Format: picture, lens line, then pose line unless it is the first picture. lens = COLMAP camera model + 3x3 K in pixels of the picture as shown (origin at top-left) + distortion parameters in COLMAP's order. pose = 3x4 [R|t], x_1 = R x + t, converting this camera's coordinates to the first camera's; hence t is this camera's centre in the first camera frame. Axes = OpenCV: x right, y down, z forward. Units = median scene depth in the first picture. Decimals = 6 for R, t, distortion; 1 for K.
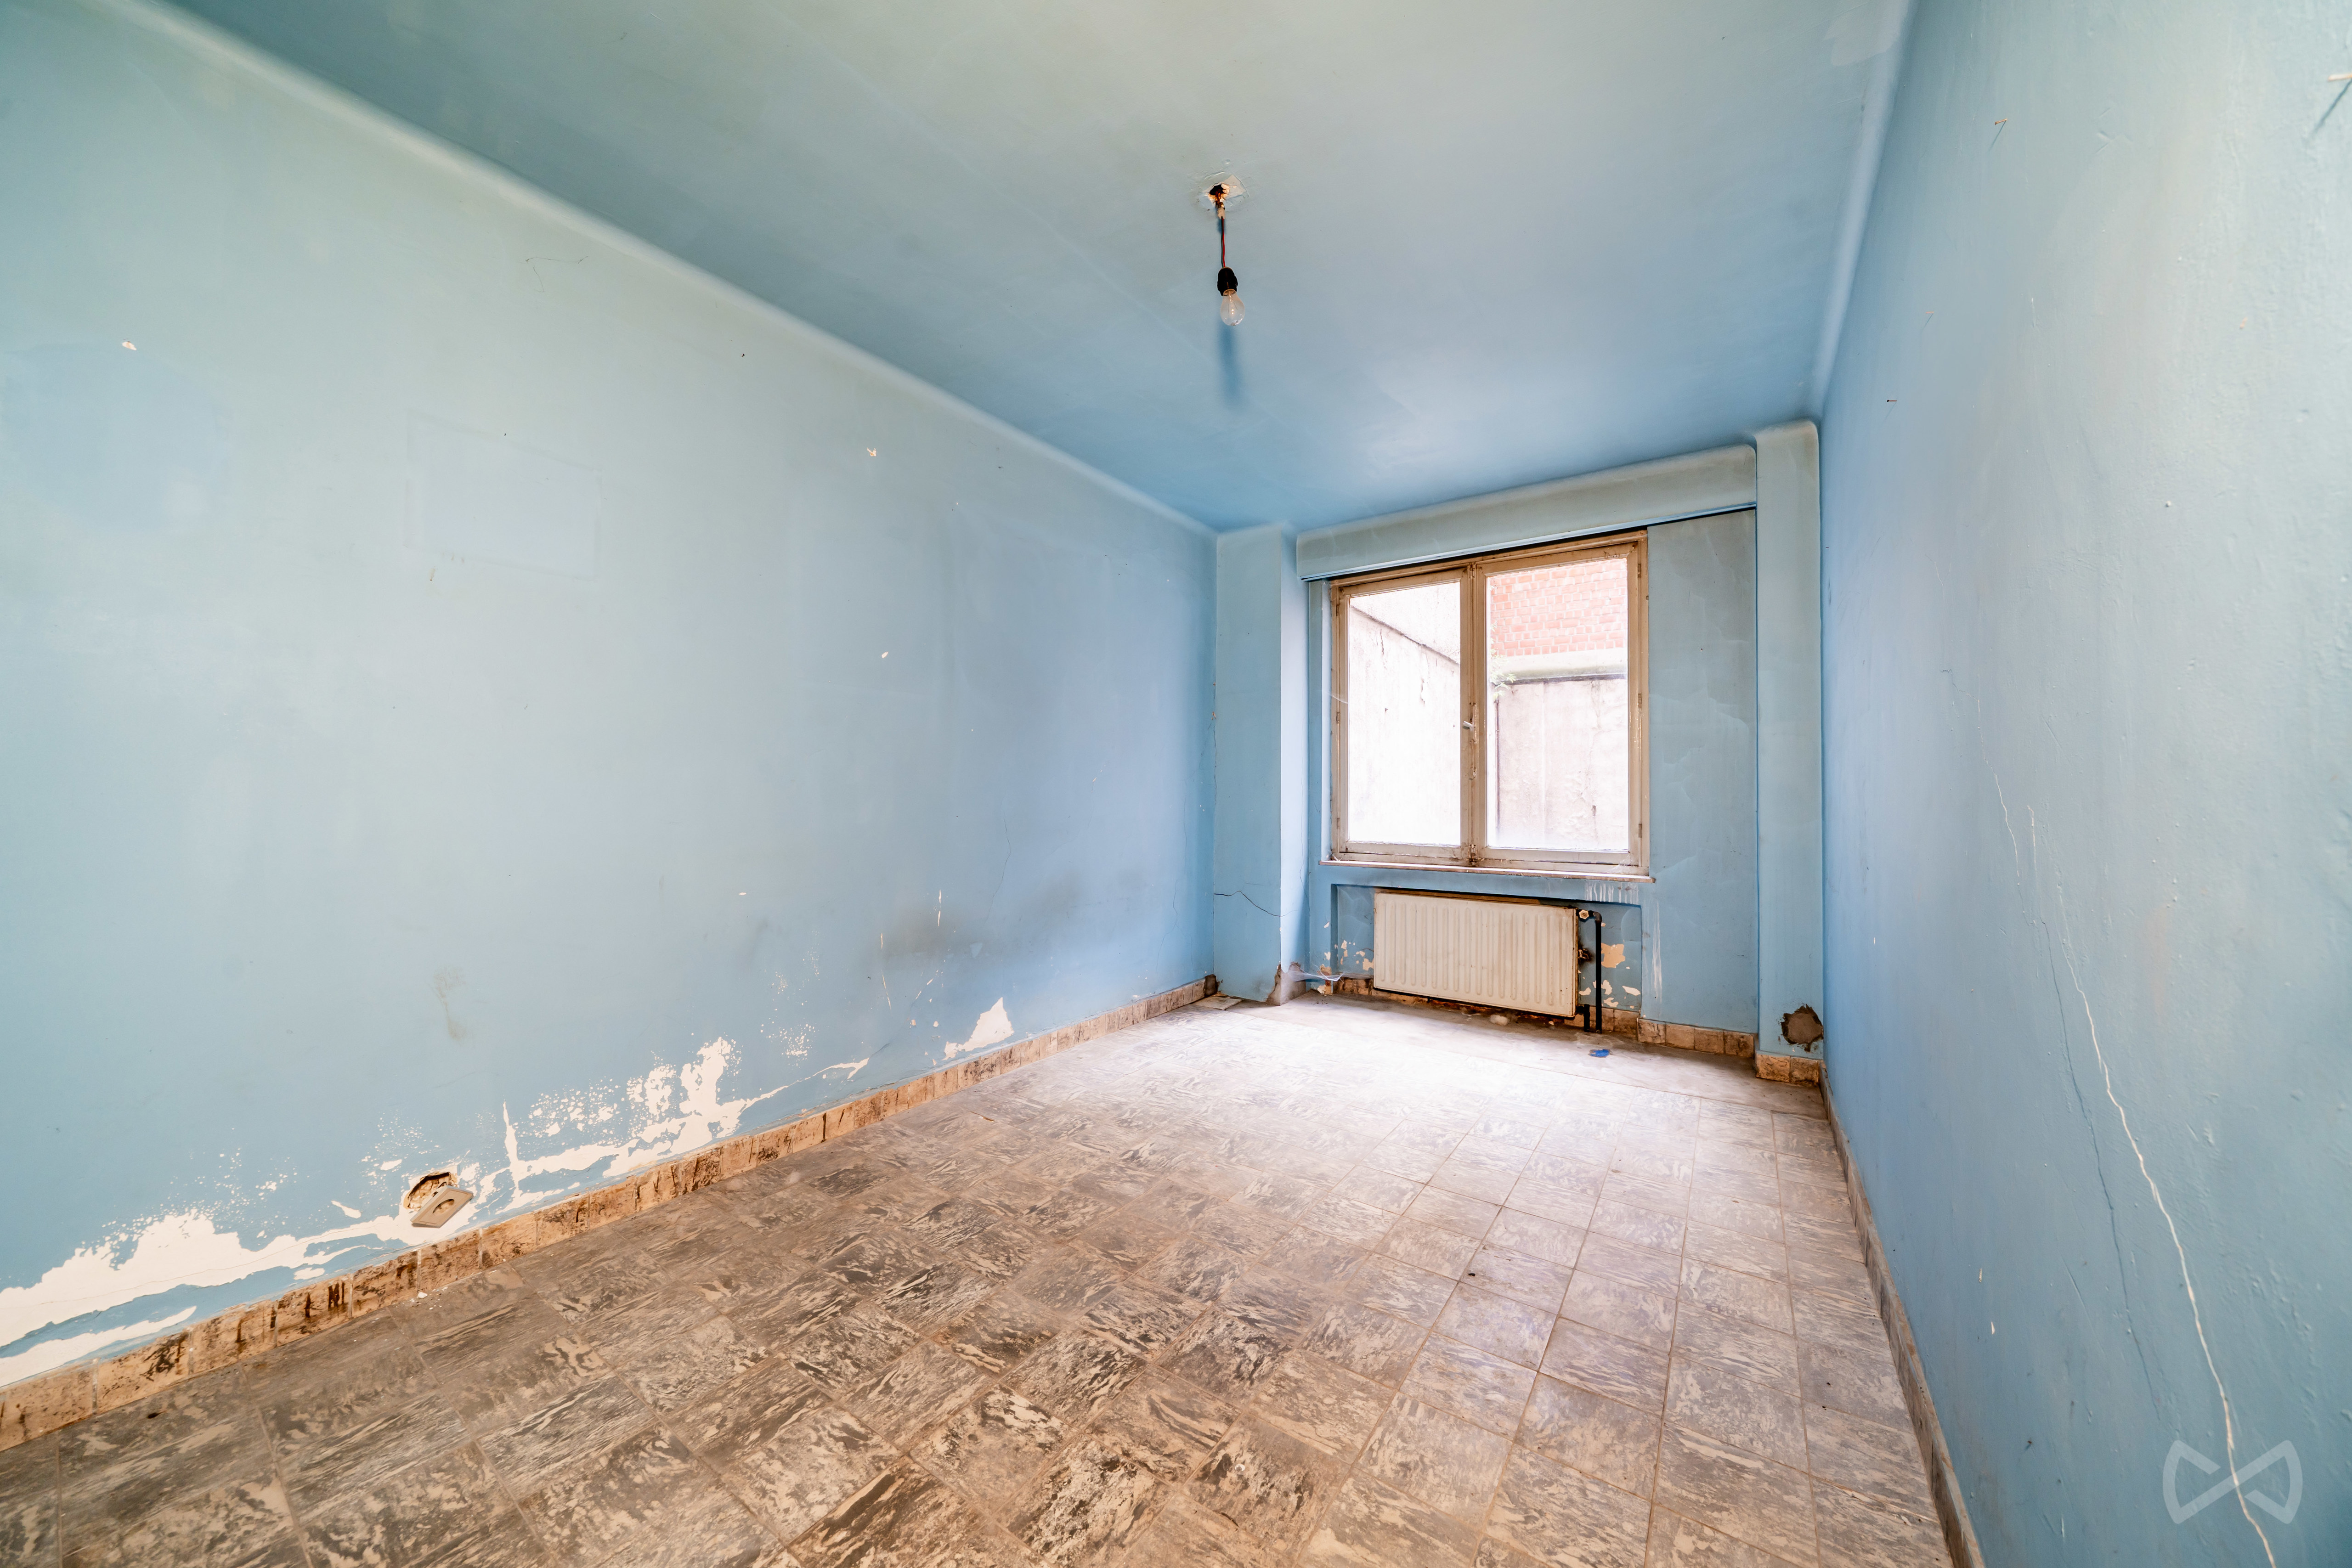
lens RADIAL K [[808.8, 0, 1173.6], [0, 808.8, 784.0], [0, 0, 1]] dist [-0.006363, 0.000004]
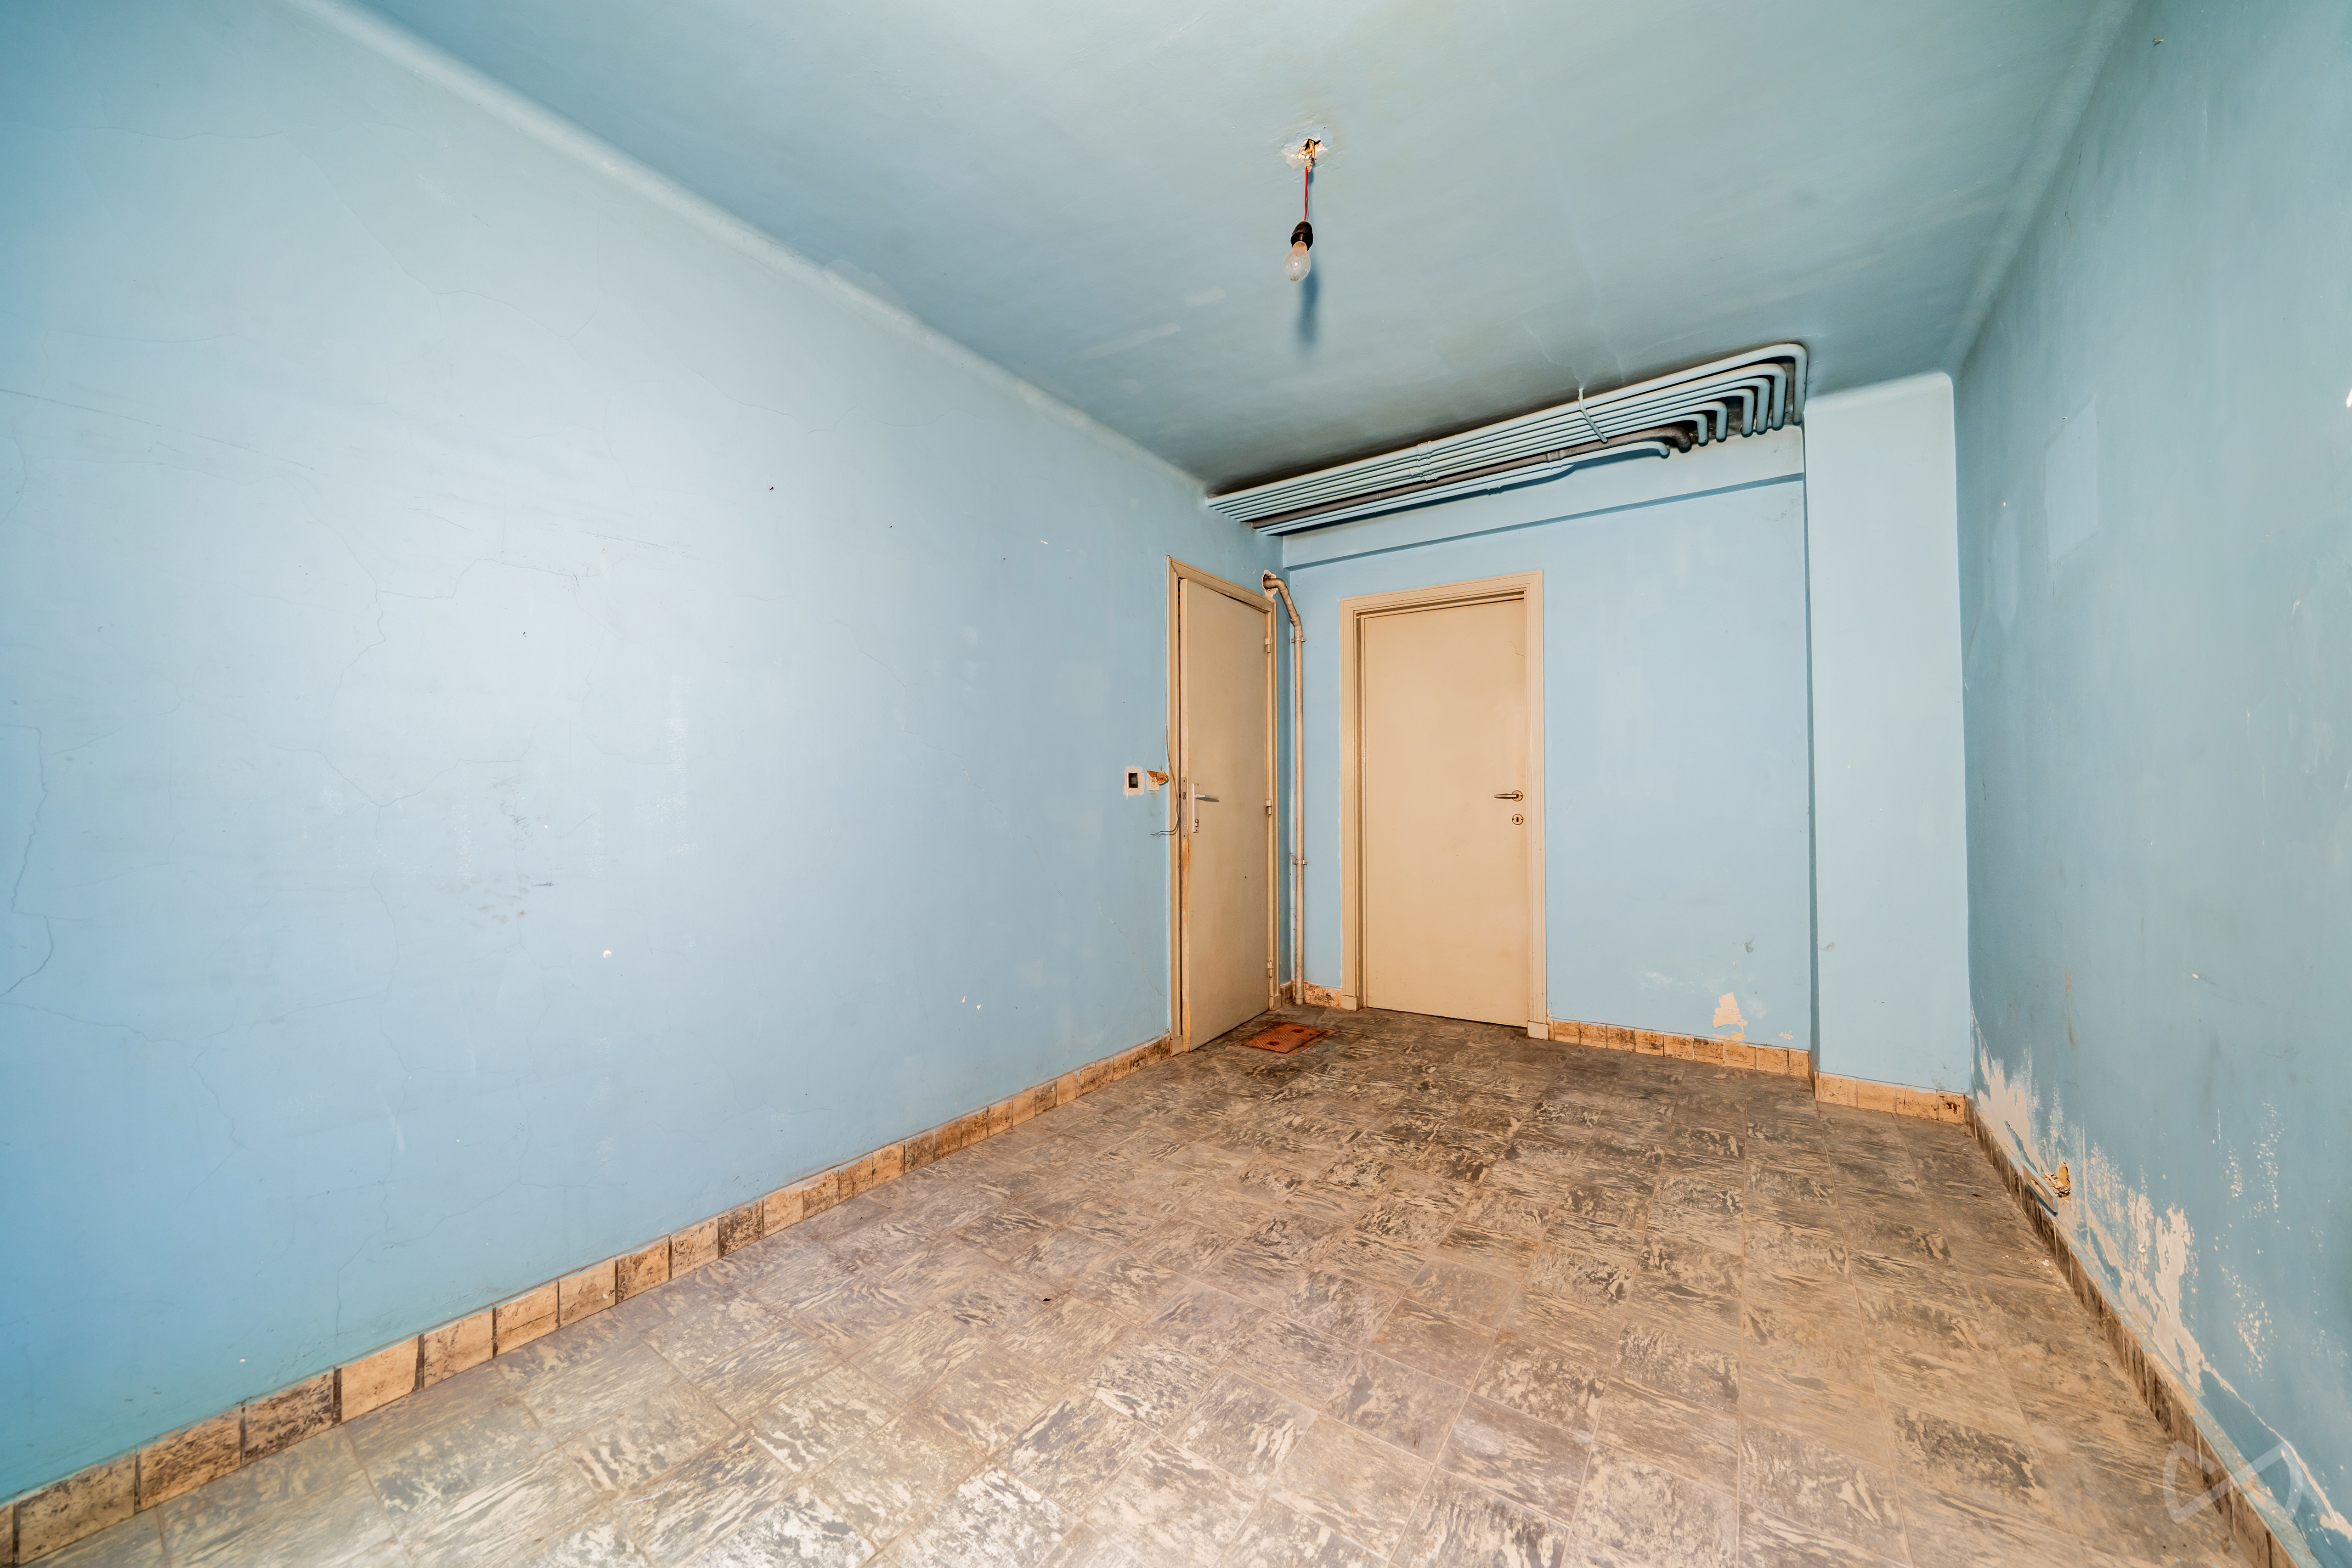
lens RADIAL K [[808.8, 0, 1173.6], [0, 808.8, 784.0], [0, 0, 1]] dist [-0.006363, 0.000004]
pose [[-0.999975, -0.001217, 0.006949, 0.235381], [-0.001416, 0.999586, -0.028725, 0.027352], [-0.006911, -0.028734, -0.999563, 2.168879]]
